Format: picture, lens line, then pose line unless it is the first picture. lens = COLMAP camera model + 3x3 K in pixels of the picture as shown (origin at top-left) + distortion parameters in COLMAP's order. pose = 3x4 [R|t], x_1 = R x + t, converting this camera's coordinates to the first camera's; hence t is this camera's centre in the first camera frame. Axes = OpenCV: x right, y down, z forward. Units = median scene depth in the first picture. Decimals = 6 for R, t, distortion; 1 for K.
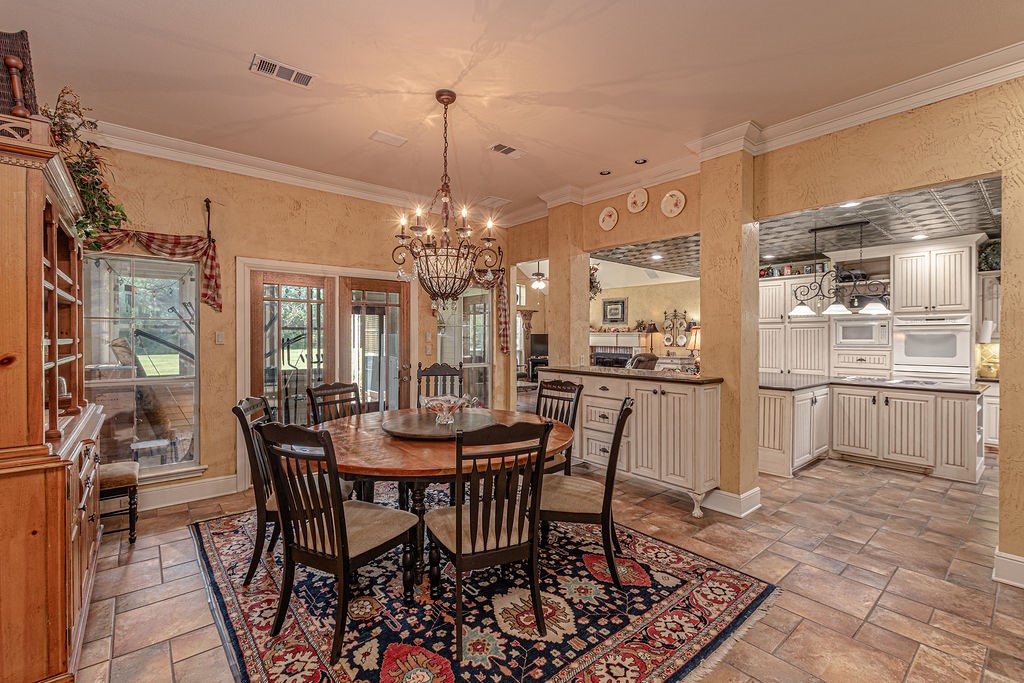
lens RADIAL K [[458.0, 0, 519.9], [0, 458.0, 338.7], [0, 0, 1]] dist [0.003692, -0.003818]
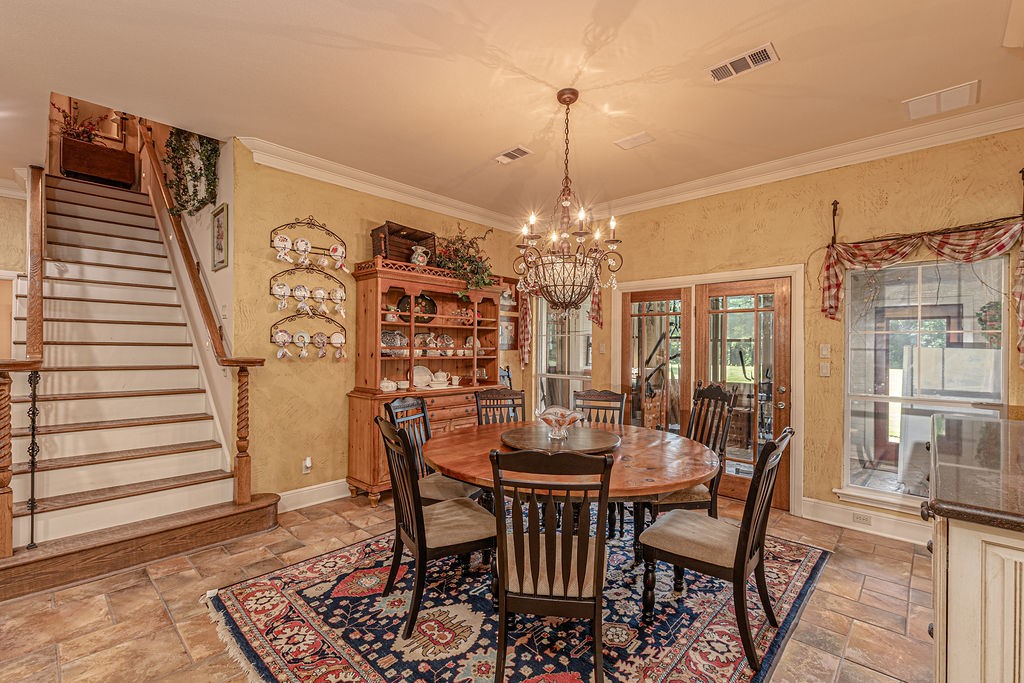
lens RADIAL K [[458.0, 0, 511.6], [0, 458.0, 343.4], [0, 0, 1]] dist [0.003692, -0.003818]
pose [[0.077030, -0.005072, -0.997016, 0.884413], [-0.012791, 0.999900, -0.006075, -0.007177], [0.996947, 0.013221, 0.076957, 0.929773]]
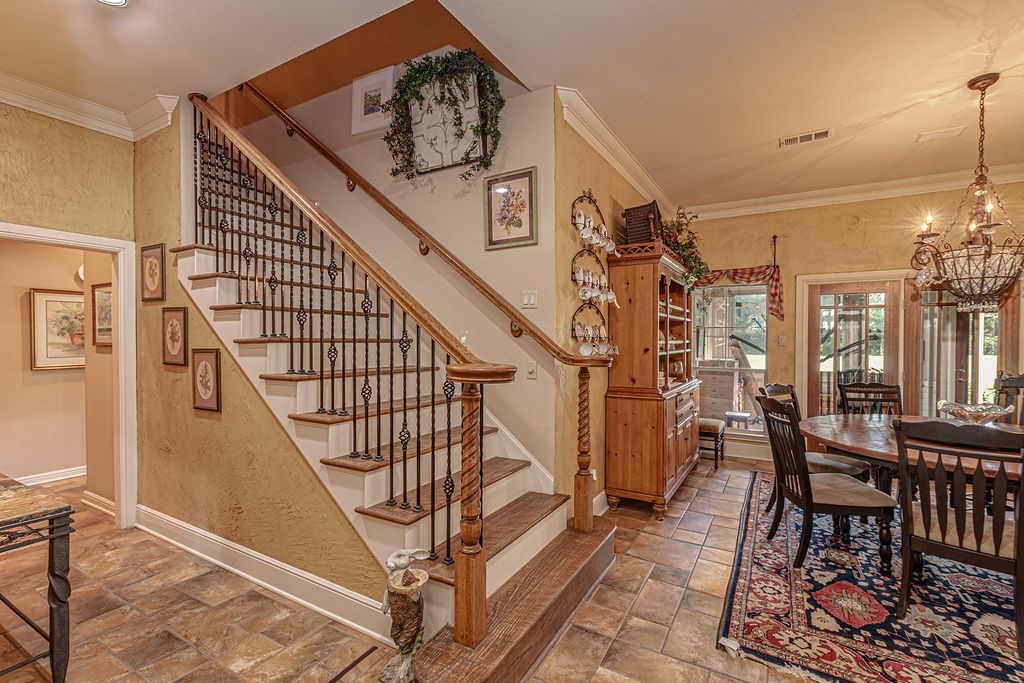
lens RADIAL K [[458.0, 0, 483.7], [0, 458.0, 344.7], [0, 0, 1]] dist [0.003692, -0.003818]
pose [[0.285979, 0.013555, -0.958140, 0.498654], [-0.005302, 0.999907, 0.012563, -0.003061], [0.958221, 0.001487, 0.286024, -0.258644]]
